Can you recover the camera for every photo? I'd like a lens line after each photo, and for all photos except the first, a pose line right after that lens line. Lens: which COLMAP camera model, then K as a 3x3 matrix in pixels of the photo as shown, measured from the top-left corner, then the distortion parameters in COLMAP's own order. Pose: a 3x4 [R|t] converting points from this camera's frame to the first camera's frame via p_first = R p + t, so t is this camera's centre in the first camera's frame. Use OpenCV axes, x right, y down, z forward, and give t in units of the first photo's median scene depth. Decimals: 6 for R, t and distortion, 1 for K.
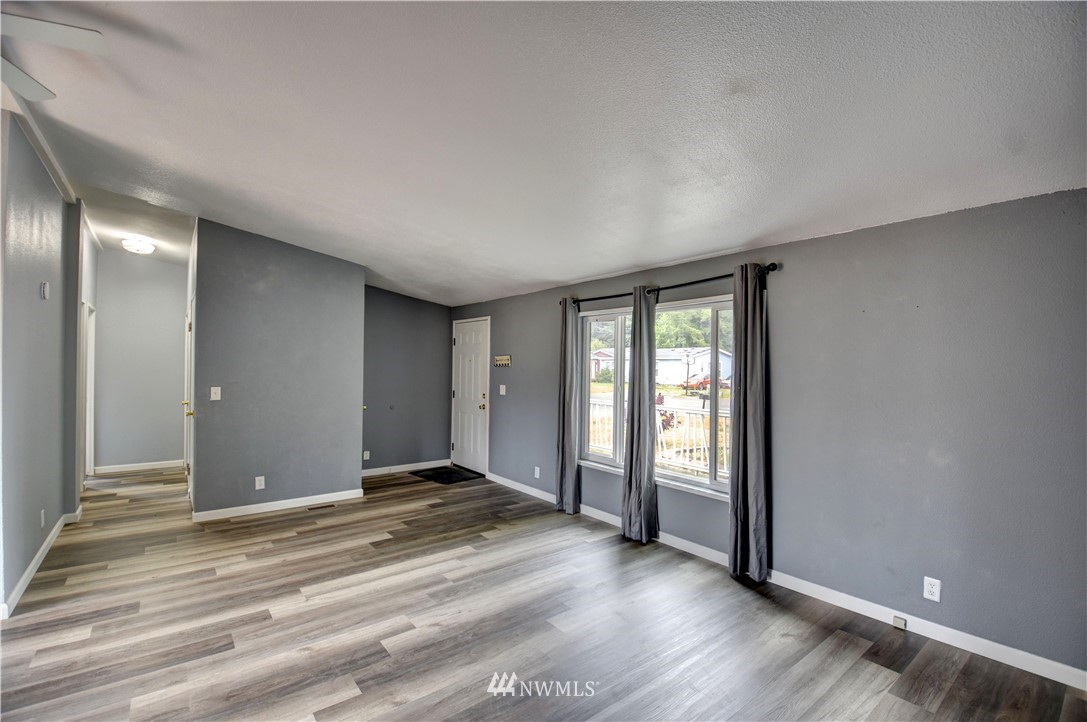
lens RADIAL K [[480.1, 0, 556.6], [0, 480.1, 366.2], [0, 0, 1]] dist [0.013288, -0.025232]
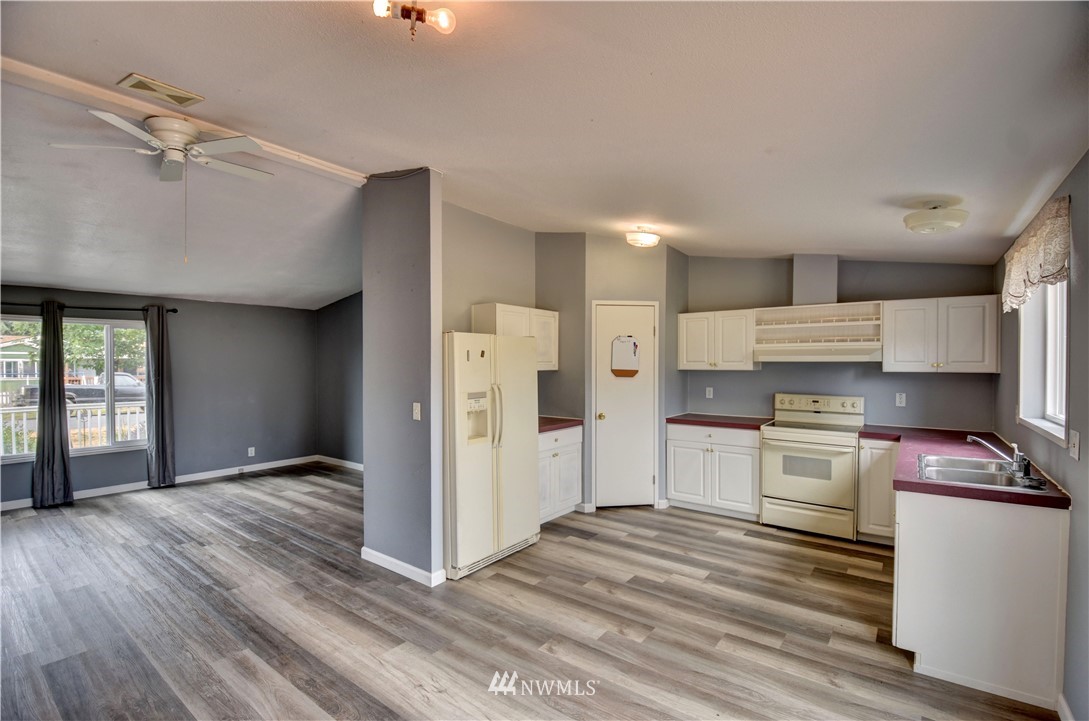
lens RADIAL K [[486.6, 0, 552.2], [0, 486.6, 365.9], [0, 0, 1]] dist [-0.001079, -0.015889]
pose [[-0.239741, -0.014172, 0.970734, -1.980663], [-0.001231, 0.999897, 0.014294, -0.029134], [-0.970836, 0.002232, -0.239734, 0.060703]]
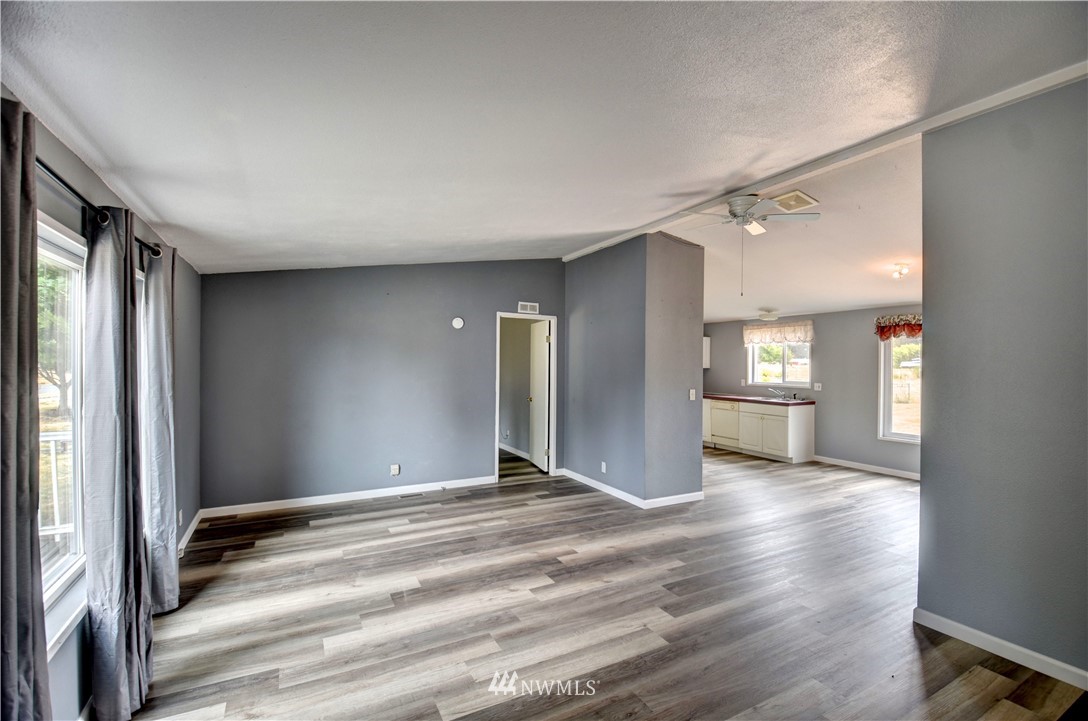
lens RADIAL K [[485.6, 0, 555.7], [0, 485.6, 363.2], [0, 0, 1]] dist [0.022616, -0.026933]
pose [[-0.982450, -0.018595, 0.185599, -0.551434], [-0.017809, 0.999824, 0.005901, -0.025890], [-0.185677, 0.002493, -0.982608, 2.097490]]
